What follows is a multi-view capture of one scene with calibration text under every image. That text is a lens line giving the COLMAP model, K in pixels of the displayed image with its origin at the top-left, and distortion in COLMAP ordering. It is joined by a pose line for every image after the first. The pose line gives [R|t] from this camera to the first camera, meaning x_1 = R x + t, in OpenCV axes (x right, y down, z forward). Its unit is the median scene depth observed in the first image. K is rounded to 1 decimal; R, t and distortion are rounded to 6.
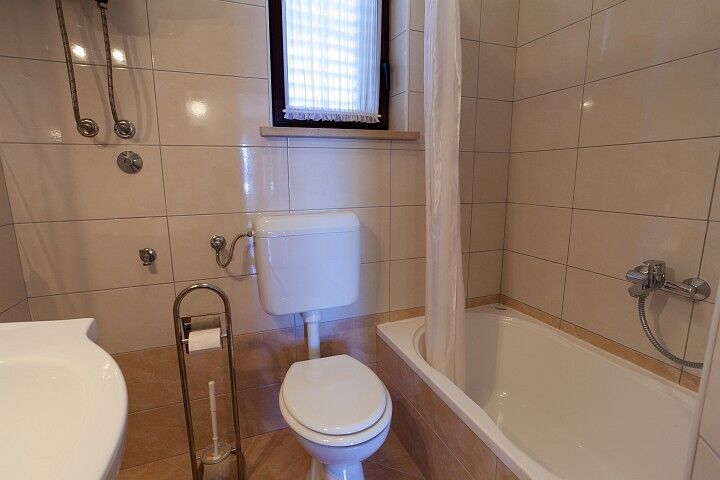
lens RADIAL K [[359.8, 0, 364.1], [0, 359.8, 237.3], [0, 0, 1]] dist [-0.071088, 0.055815]
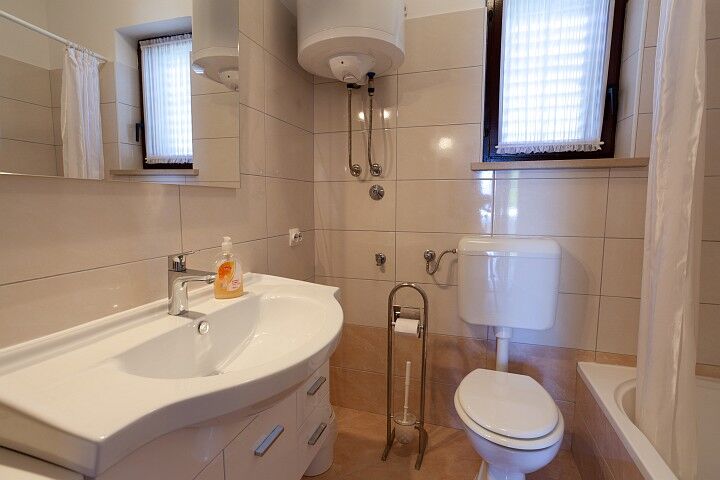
lens RADIAL K [[355.1, 0, 360.0], [0, 355.1, 240.0], [0, 0, 1]] dist [0.000624, -0.000014]
pose [[0.778844, 0.077558, -0.622404, 0.171934], [-0.117405, 0.992813, -0.023200, 0.018706], [0.616132, 0.091143, 0.782352, -0.136567]]
